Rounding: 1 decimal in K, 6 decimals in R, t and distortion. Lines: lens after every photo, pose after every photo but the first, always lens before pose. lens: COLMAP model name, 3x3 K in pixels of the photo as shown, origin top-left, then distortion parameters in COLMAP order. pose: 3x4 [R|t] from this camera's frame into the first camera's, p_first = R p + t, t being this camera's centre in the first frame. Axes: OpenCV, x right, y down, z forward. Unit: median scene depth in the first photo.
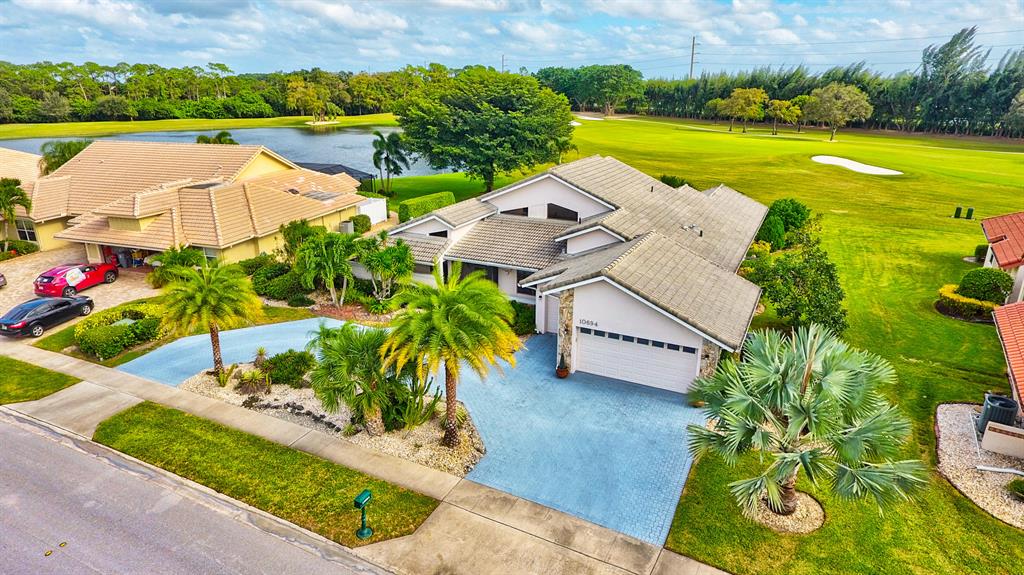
lens RADIAL K [[611.9, 0, 491.9], [0, 611.9, 277.9], [0, 0, 1]] dist [-0.003771, -0.001496]
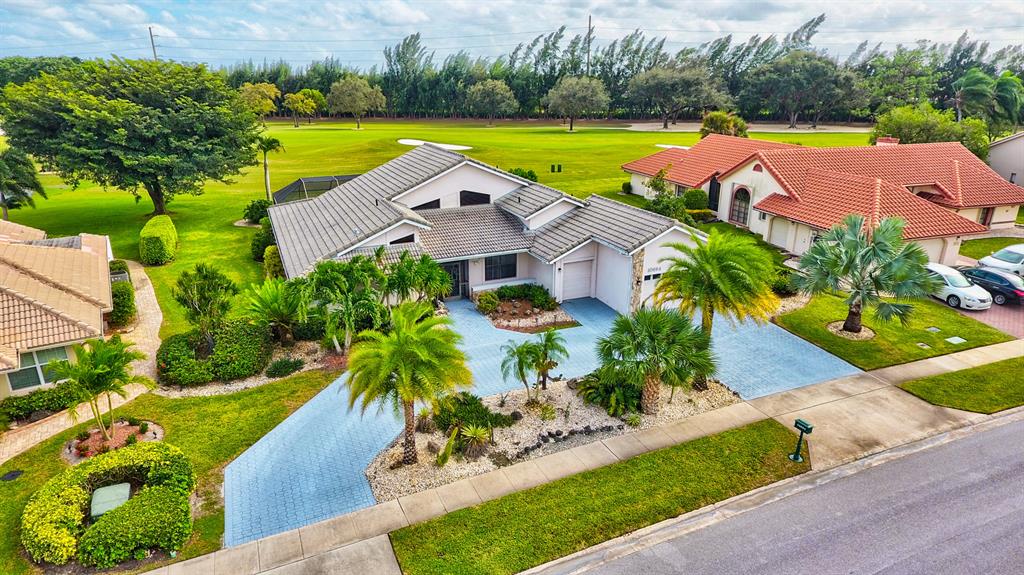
lens RADIAL K [[611.9, 0, 509.9], [0, 611.9, 283.7], [0, 0, 1]] dist [-0.003771, -0.001496]
pose [[0.621871, -0.248940, 0.742500, -0.393668], [0.238551, 0.963287, 0.123169, -0.049409], [-0.745902, 0.100529, 0.658425, 0.185043]]
